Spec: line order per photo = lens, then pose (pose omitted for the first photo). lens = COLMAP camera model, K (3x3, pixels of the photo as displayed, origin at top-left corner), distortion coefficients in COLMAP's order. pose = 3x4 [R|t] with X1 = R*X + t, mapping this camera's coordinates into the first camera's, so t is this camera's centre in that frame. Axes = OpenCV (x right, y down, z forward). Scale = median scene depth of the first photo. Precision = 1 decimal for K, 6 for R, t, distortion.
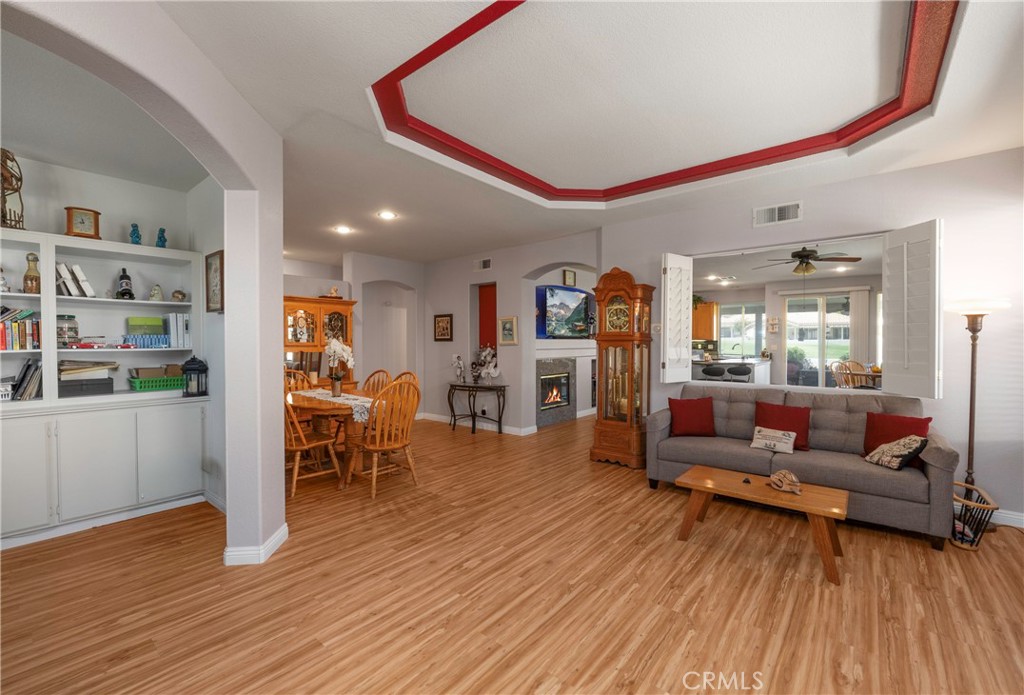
lens RADIAL K [[432.7, 0, 512.0], [0, 432.7, 347.5], [0, 0, 1]] dist [-0.000945, -0.000085]
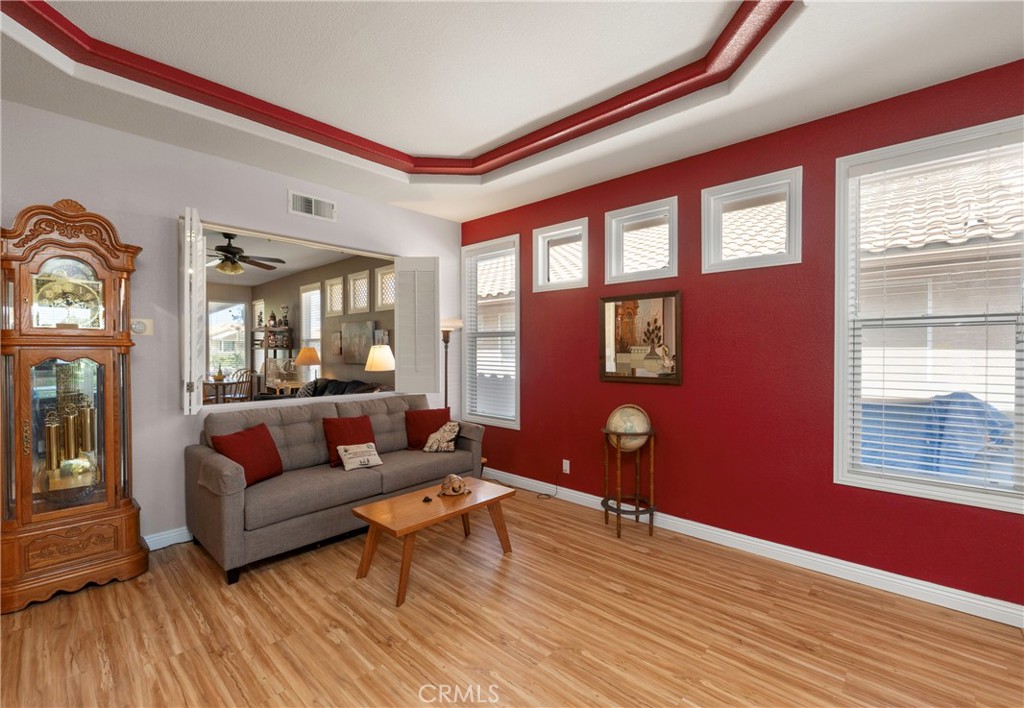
lens RADIAL K [[442.9, 0, 512.0], [0, 442.9, 354.0], [0, 0, 1]] dist [-0.007108, -0.000296]
pose [[0.063054, -0.010301, 0.997957, -0.408789], [0.011781, 0.999885, 0.009576, -0.011299], [-0.997941, 0.011153, 0.063168, 0.793722]]
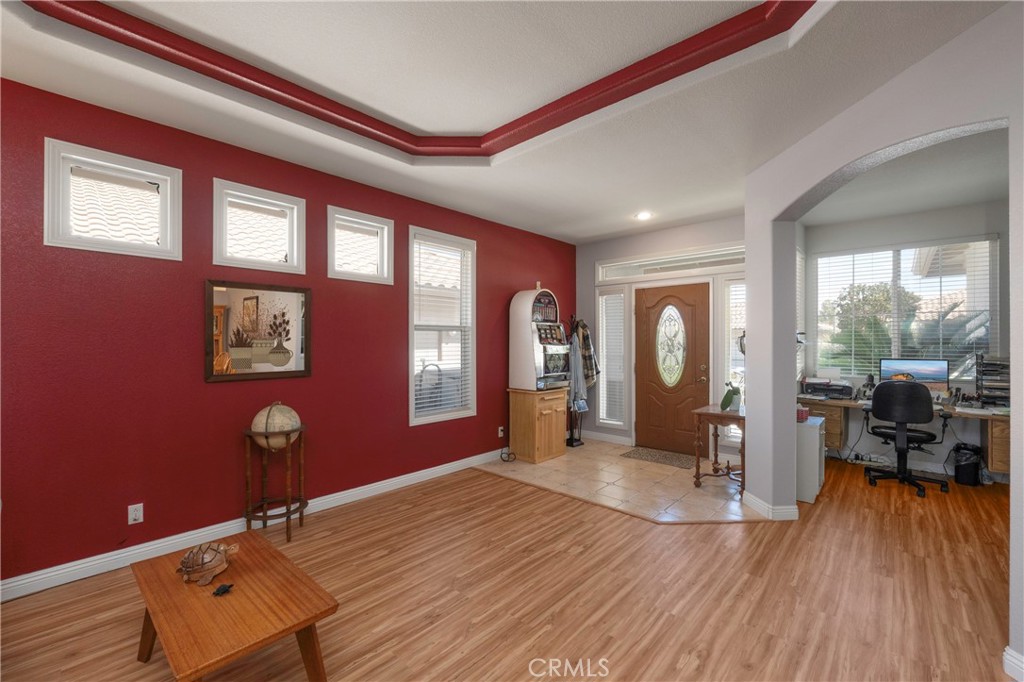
lens RADIAL K [[429.9, 0, 512.0], [0, 429.9, 341.0], [0, 0, 1]] dist [-0.003065, 0.000241]
pose [[-0.998376, 0.002196, 0.056928, 0.140682], [0.002684, 0.999960, 0.008501, -0.021398], [-0.056908, 0.008640, -0.998342, 1.615363]]
